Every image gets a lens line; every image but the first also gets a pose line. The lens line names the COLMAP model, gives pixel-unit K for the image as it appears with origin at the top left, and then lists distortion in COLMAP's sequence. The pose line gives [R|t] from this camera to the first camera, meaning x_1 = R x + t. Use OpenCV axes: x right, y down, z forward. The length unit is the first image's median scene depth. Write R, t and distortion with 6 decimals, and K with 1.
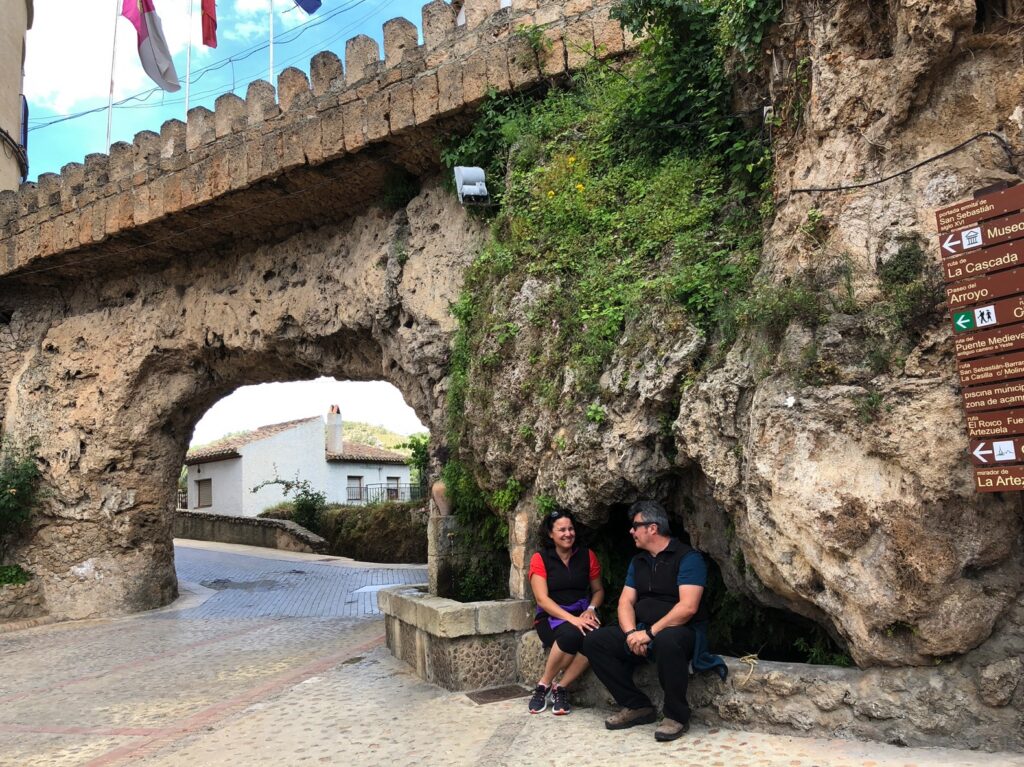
lens RADIAL K [[827.7, 0, 512.0], [0, 827.7, 383.5], [0, 0, 1]] dist [-0.144173, 0.136706]
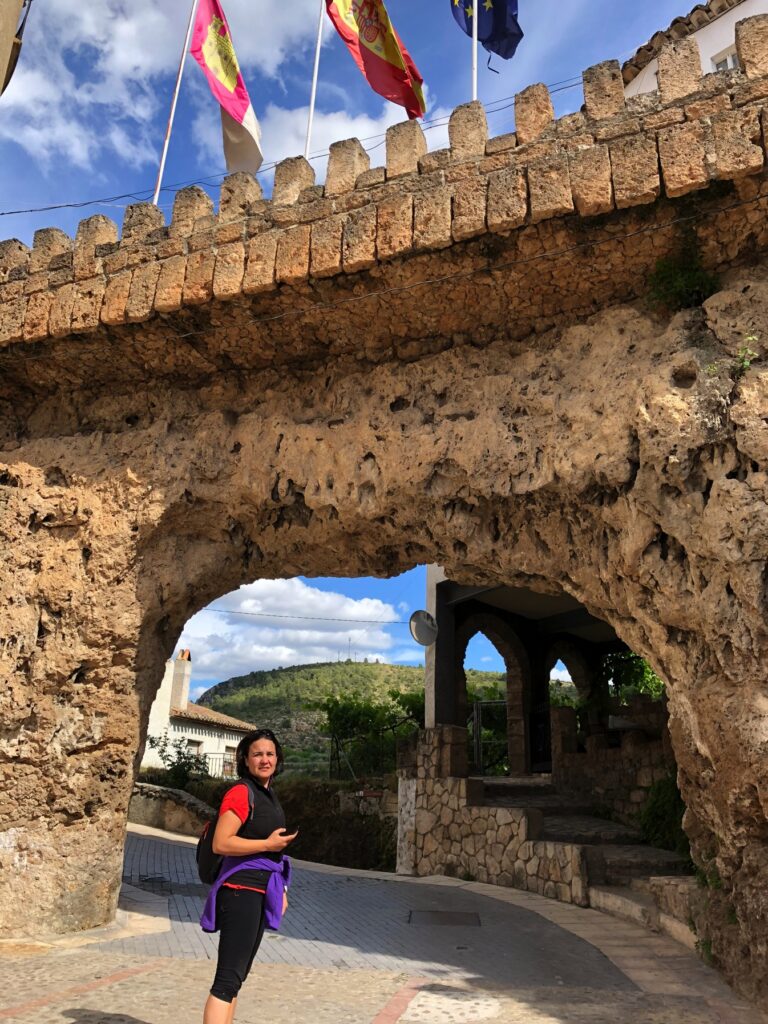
lens RADIAL K [[860.1, 0, 383.6], [0, 860.1, 468.3], [0, 0, 1]] dist [-0.041942, 0.007814]
pose [[0.990633, 0.124110, 0.056953, -0.330015], [-0.108380, 0.968318, -0.224975, 0.074351], [-0.083070, 0.216695, 0.972699, 0.318699]]
